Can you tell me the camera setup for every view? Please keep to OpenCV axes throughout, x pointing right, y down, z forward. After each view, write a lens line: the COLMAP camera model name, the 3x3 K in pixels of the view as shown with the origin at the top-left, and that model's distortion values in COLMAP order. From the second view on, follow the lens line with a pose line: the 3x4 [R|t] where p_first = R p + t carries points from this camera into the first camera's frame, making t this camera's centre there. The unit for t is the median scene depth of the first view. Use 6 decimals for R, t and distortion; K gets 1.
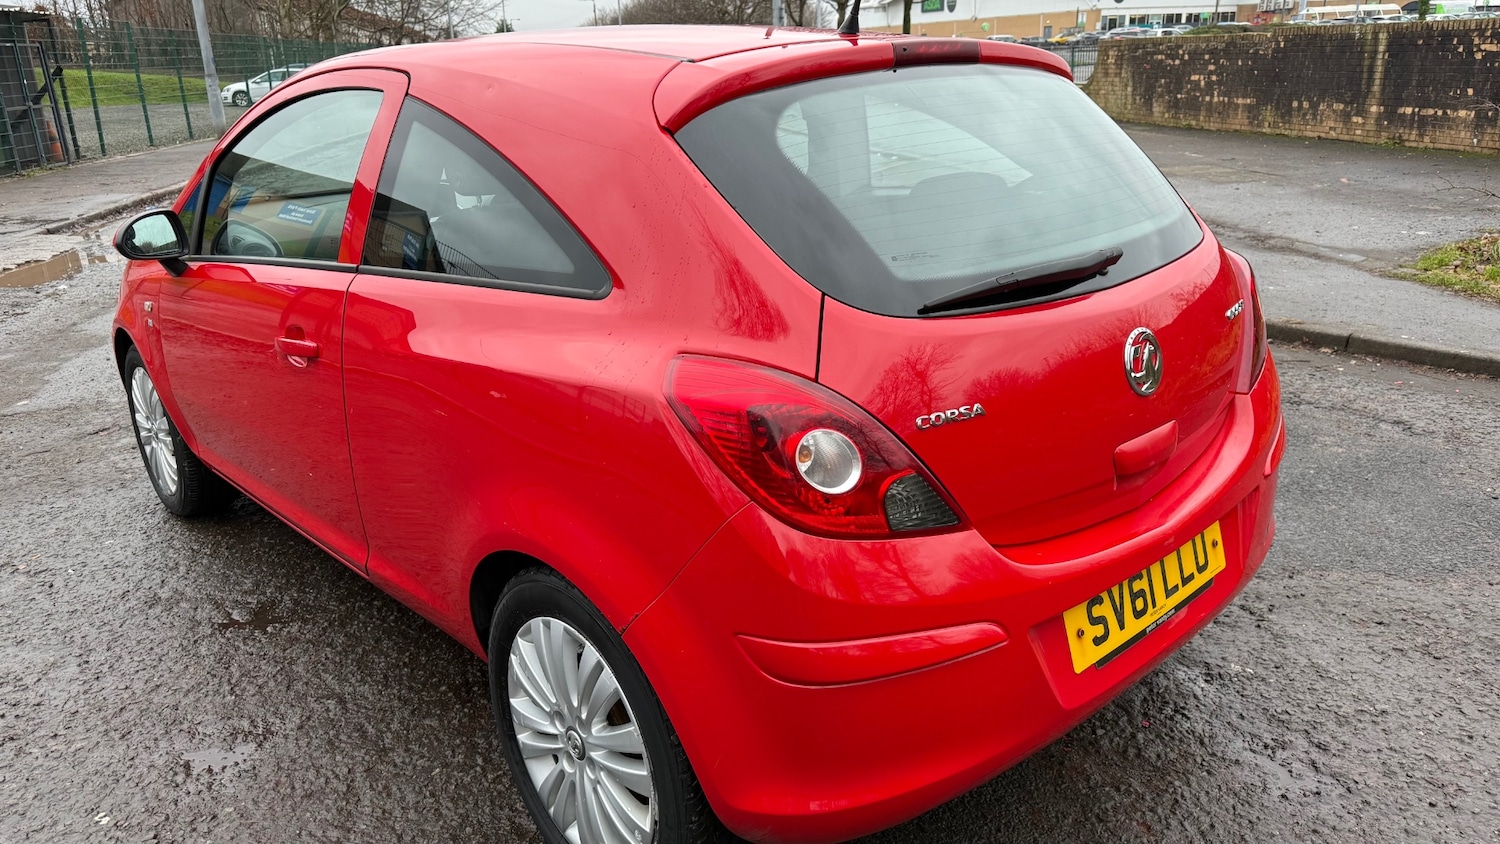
lens RADIAL K [[1070.9, 0, 796.1], [0, 1070.9, 435.6], [0, 0, 1]] dist [0.041223, -0.042825]
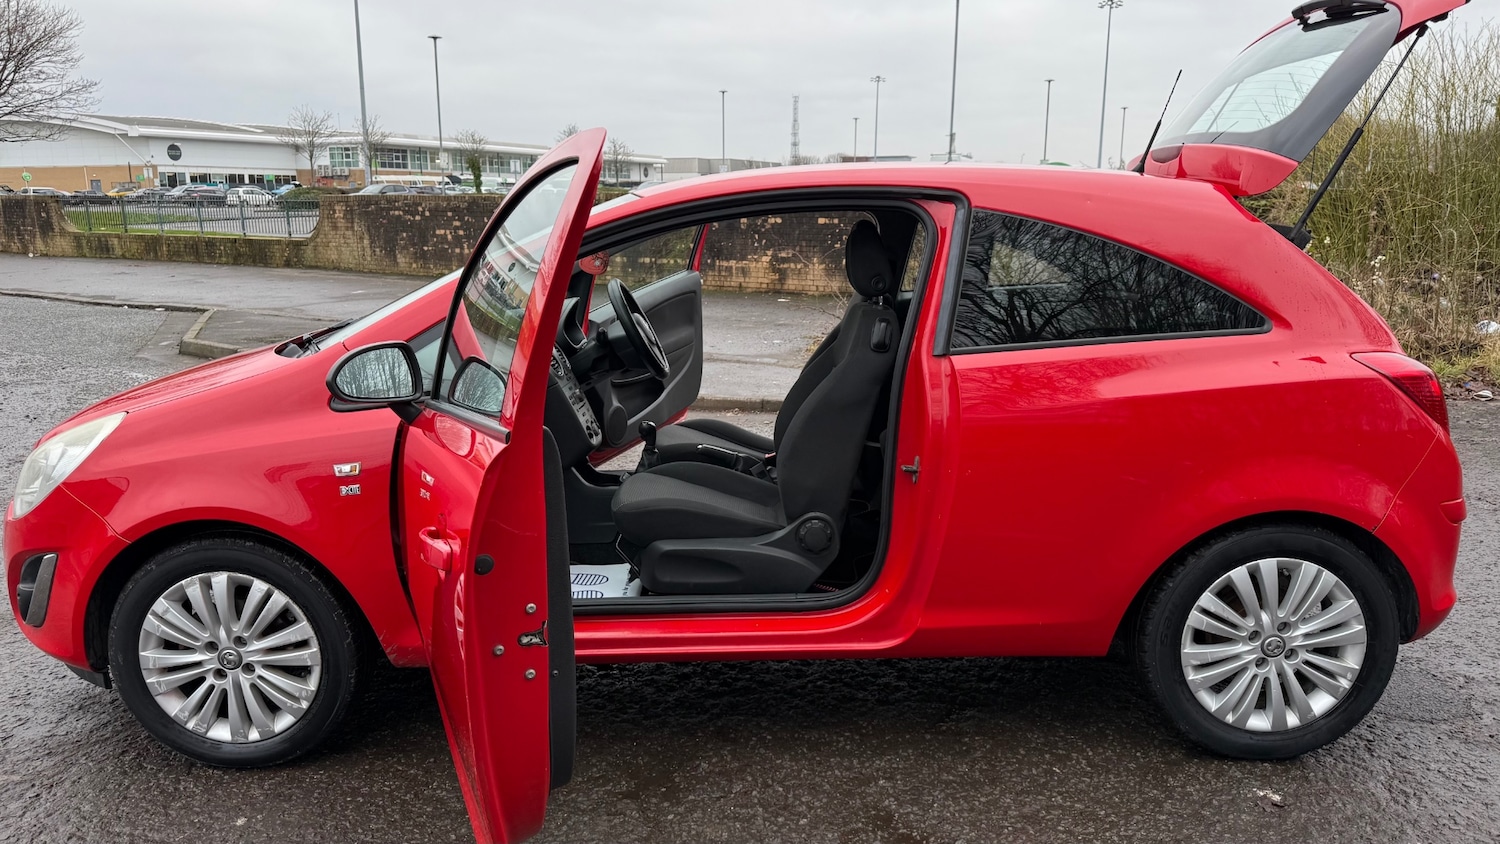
lens RADIAL K [[1070.9, 0, 747.1], [0, 1070.9, 418.5], [0, 0, 1]] dist [0.041223, -0.042825]
pose [[0.699586, -0.110761, 0.705911, -0.207168], [0.217912, 0.973923, -0.063146, -0.008606], [-0.680510, 0.198003, 0.705480, 0.049981]]
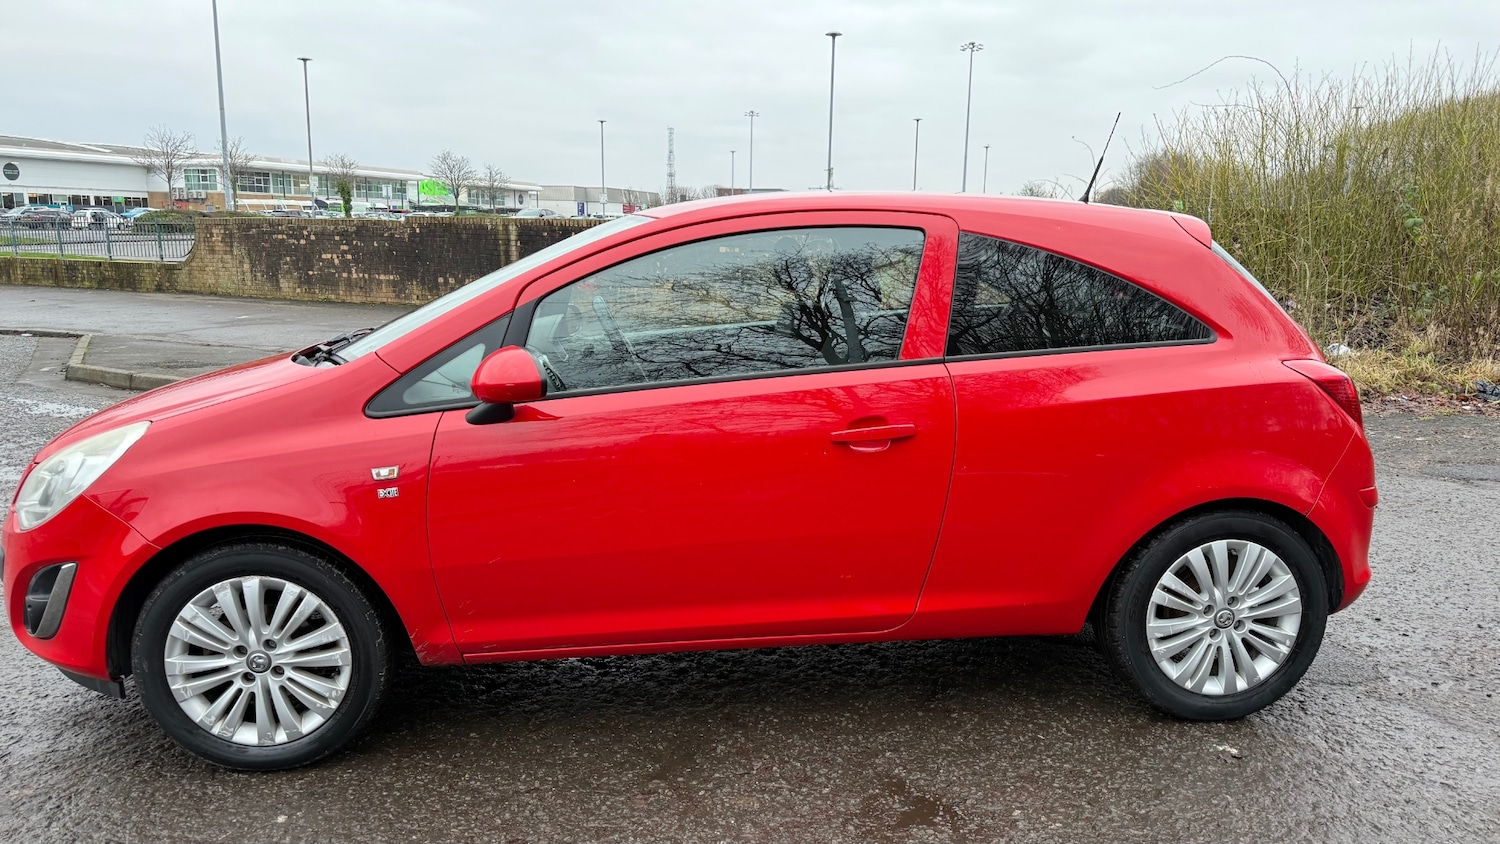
lens RADIAL K [[1070.9, 0, 741.3], [0, 1070.9, 417.2], [0, 0, 1]] dist [0.041223, -0.042825]
pose [[0.613782, -0.096391, 0.783569, -0.234552], [0.234980, 0.969841, -0.064759, -0.008967], [-0.753695, 0.223871, 0.617921, 0.058955]]
